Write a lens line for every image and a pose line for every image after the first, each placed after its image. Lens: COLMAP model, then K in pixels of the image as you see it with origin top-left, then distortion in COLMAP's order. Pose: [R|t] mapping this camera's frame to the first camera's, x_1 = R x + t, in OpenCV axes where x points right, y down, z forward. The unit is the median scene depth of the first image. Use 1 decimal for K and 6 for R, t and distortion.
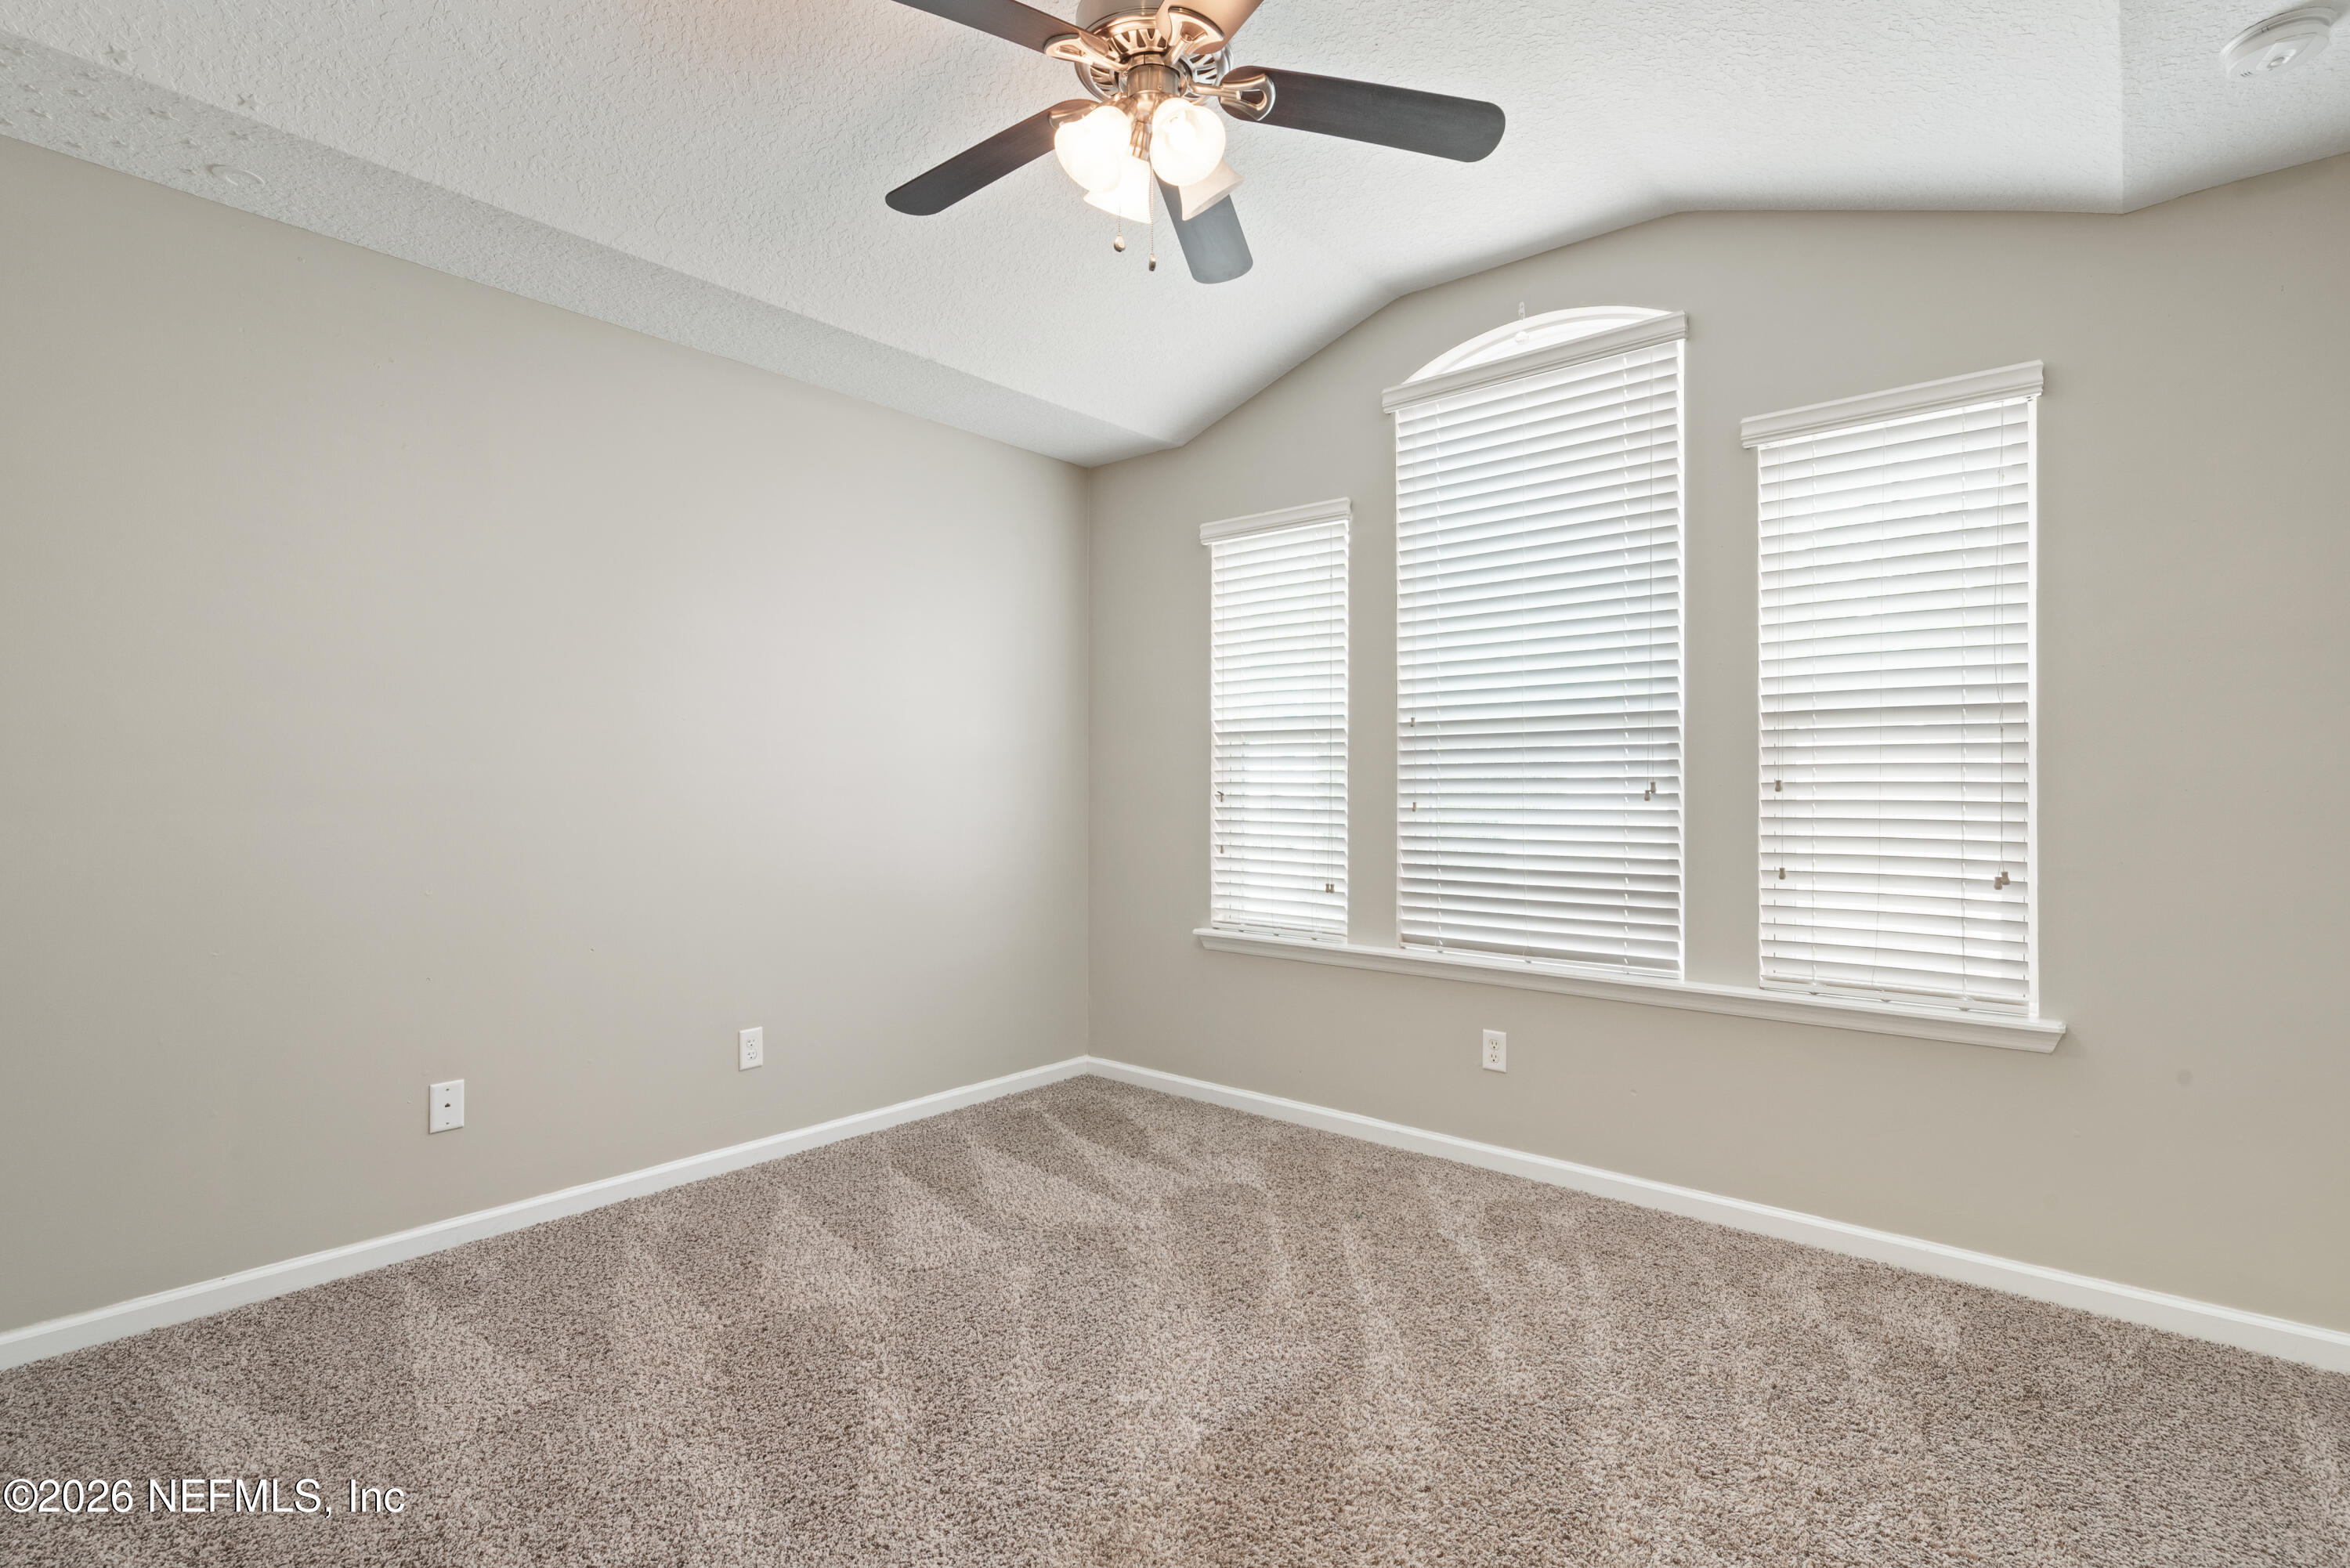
lens RADIAL K [[1116.4, 0, 1169.9], [0, 1116.4, 783.5], [0, 0, 1]] dist [0.002976, -0.001351]
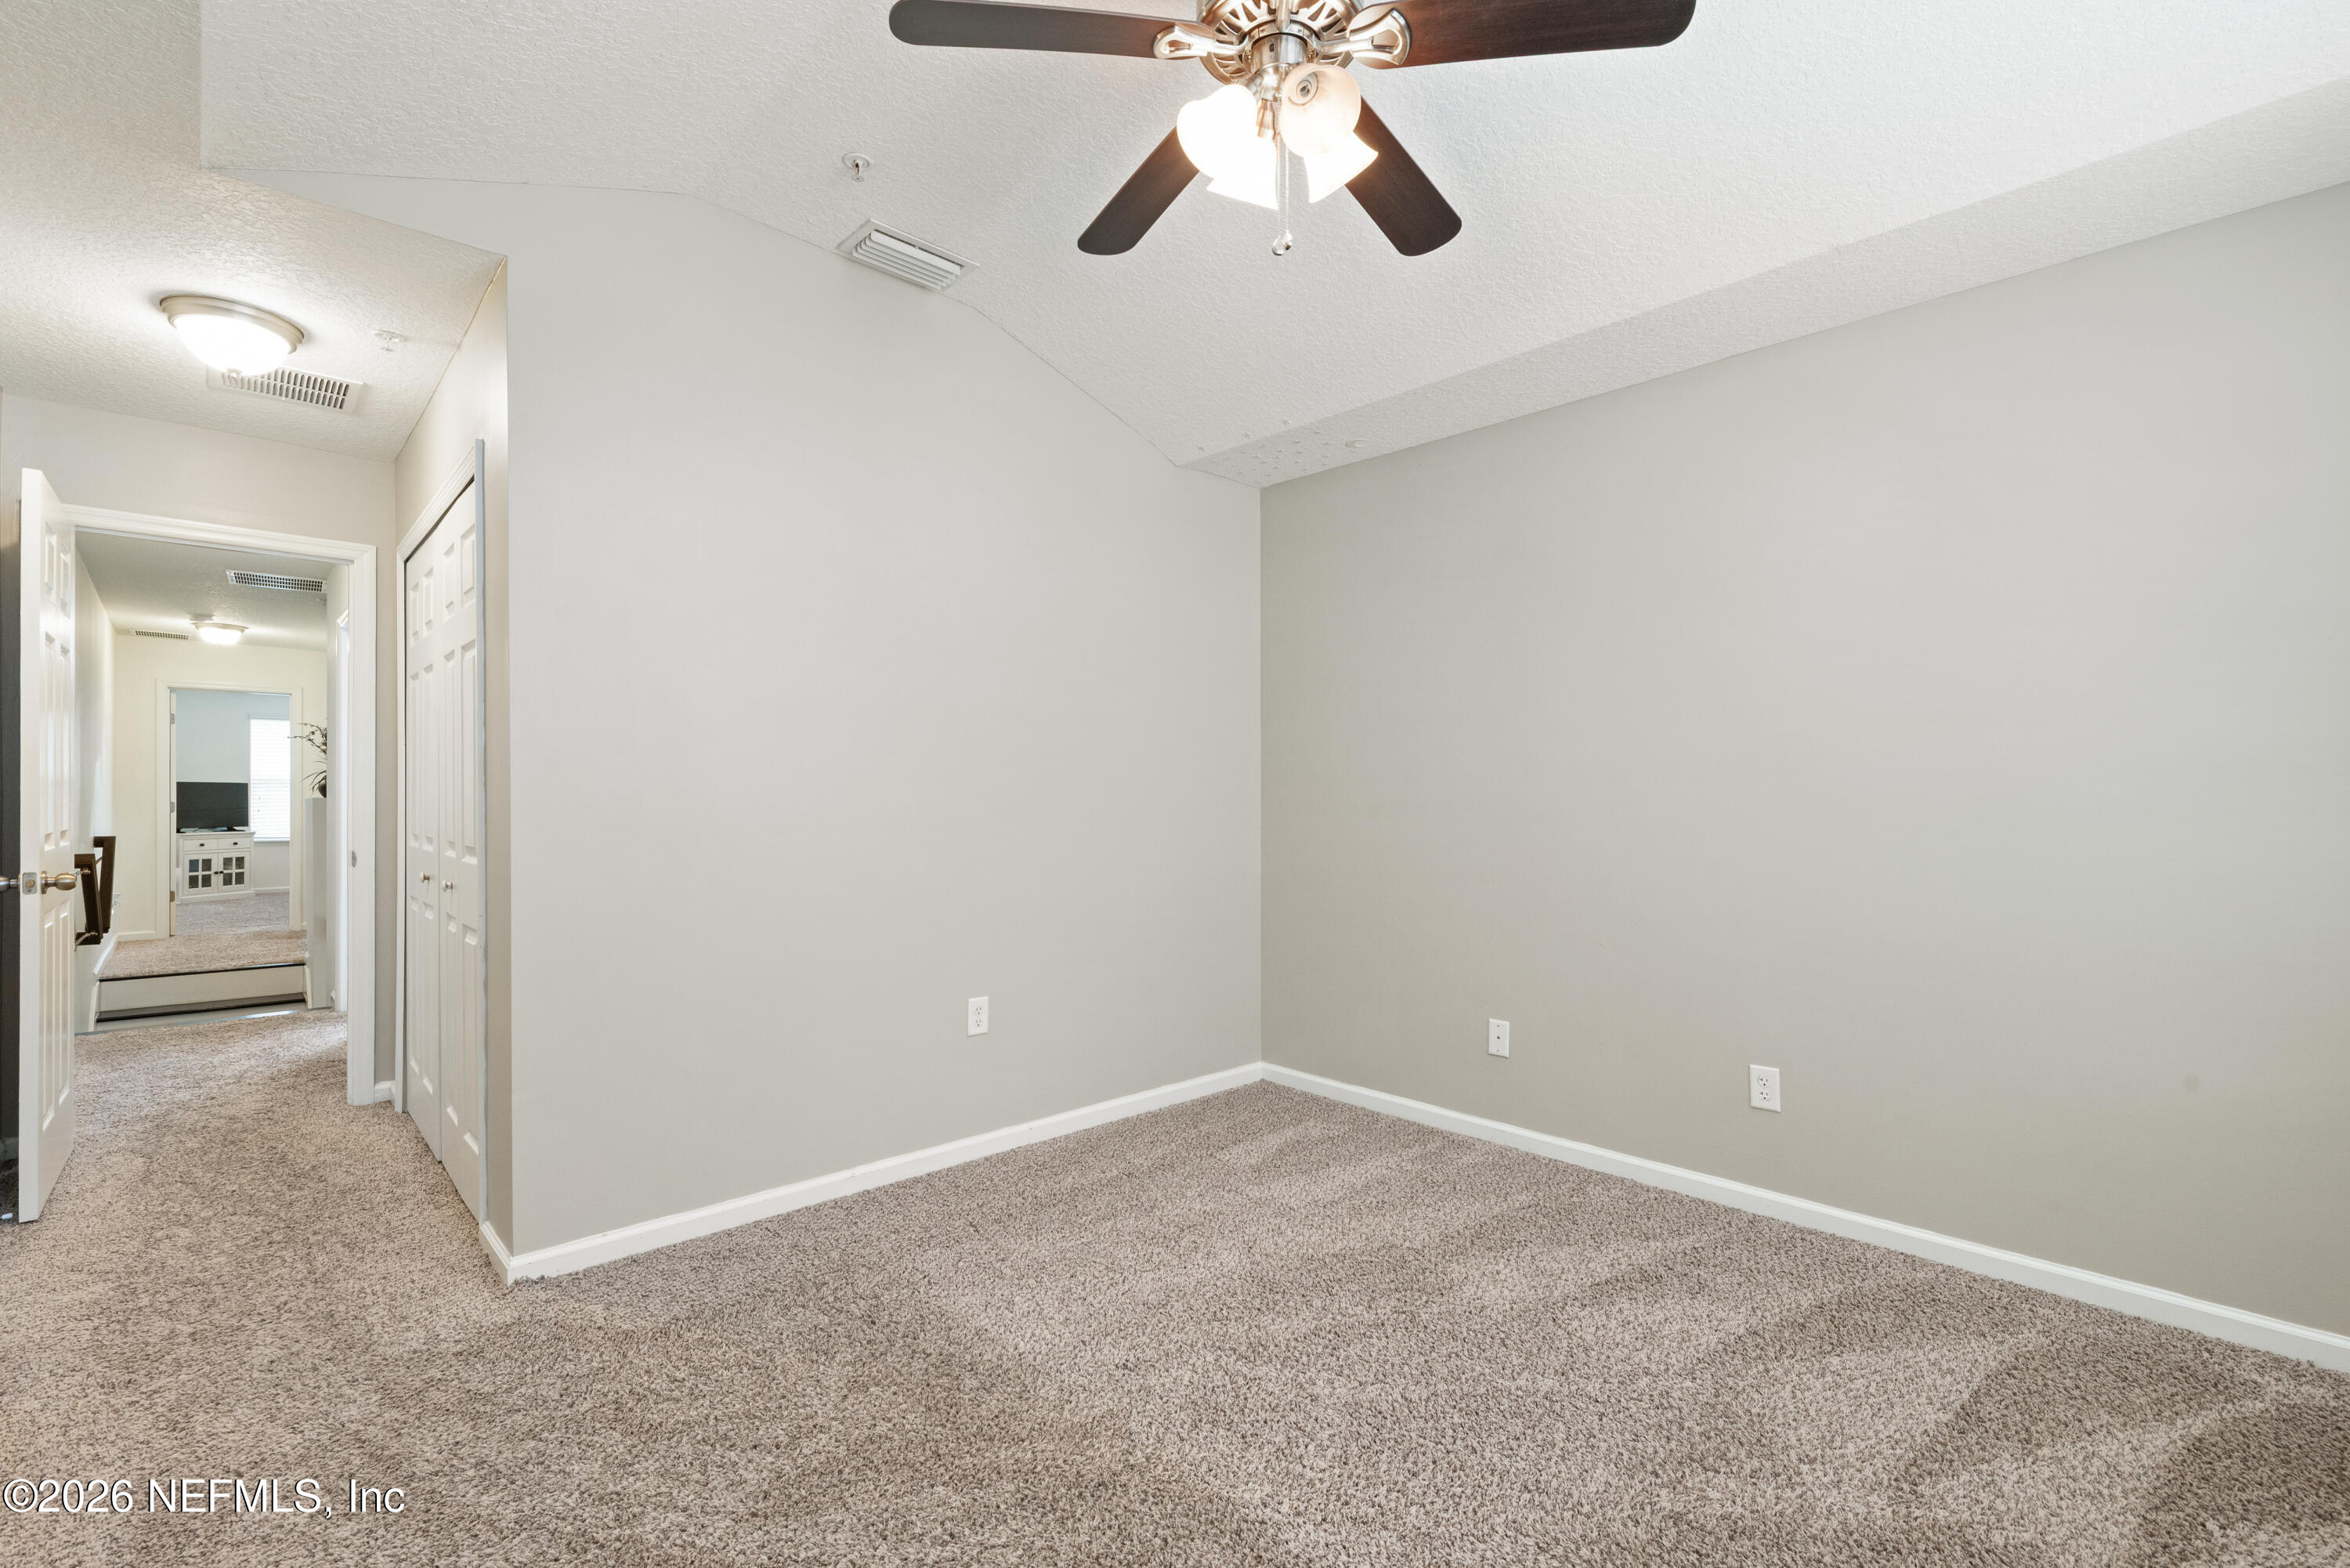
lens RADIAL K [[1032.3, 0, 1171.8], [0, 1032.3, 784.4], [0, 0, 1]] dist [0.005072, 0.000743]
pose [[-0.084973, -0.006506, -0.996362, 0.559702], [-0.002044, 0.999978, -0.006355, -0.008762], [0.996381, 0.001497, -0.084984, 0.625504]]
